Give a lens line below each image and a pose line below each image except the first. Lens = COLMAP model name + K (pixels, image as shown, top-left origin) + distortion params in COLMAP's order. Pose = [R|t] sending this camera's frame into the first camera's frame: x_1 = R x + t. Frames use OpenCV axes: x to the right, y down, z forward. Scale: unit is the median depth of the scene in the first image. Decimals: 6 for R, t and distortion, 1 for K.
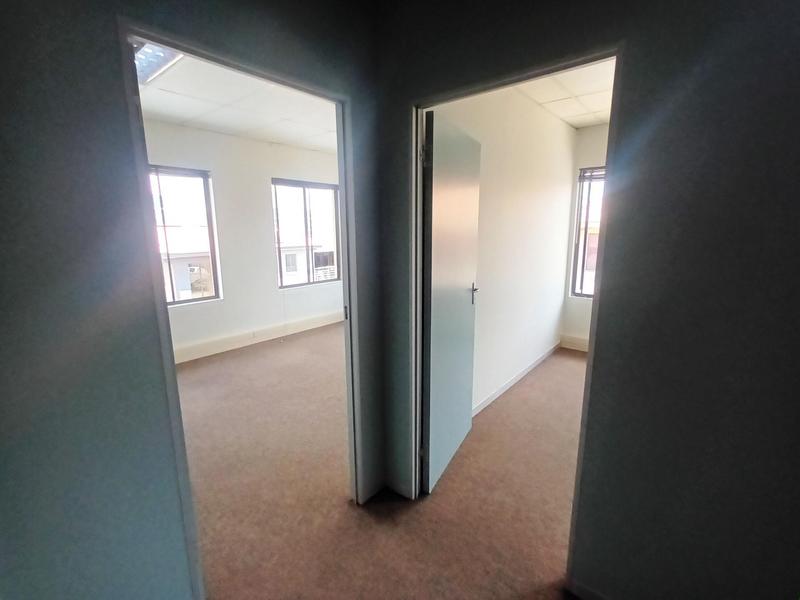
lens RADIAL K [[369.7, 0, 401.2], [0, 369.7, 300.4], [0, 0, 1]] dist [0.001839, -0.000033]
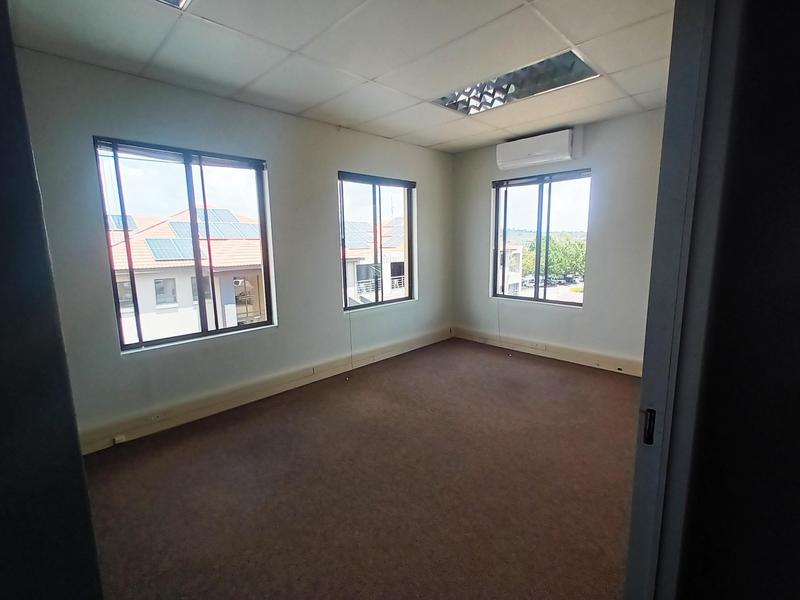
lens RADIAL K [[369.7, 0, 401.2], [0, 369.7, 300.4], [0, 0, 1]] dist [0.001839, -0.000033]
pose [[0.995535, 0.007292, -0.094108, -0.134762], [-0.010475, 0.999388, -0.033375, -0.028629], [0.093807, 0.034211, 0.995002, 0.225721]]
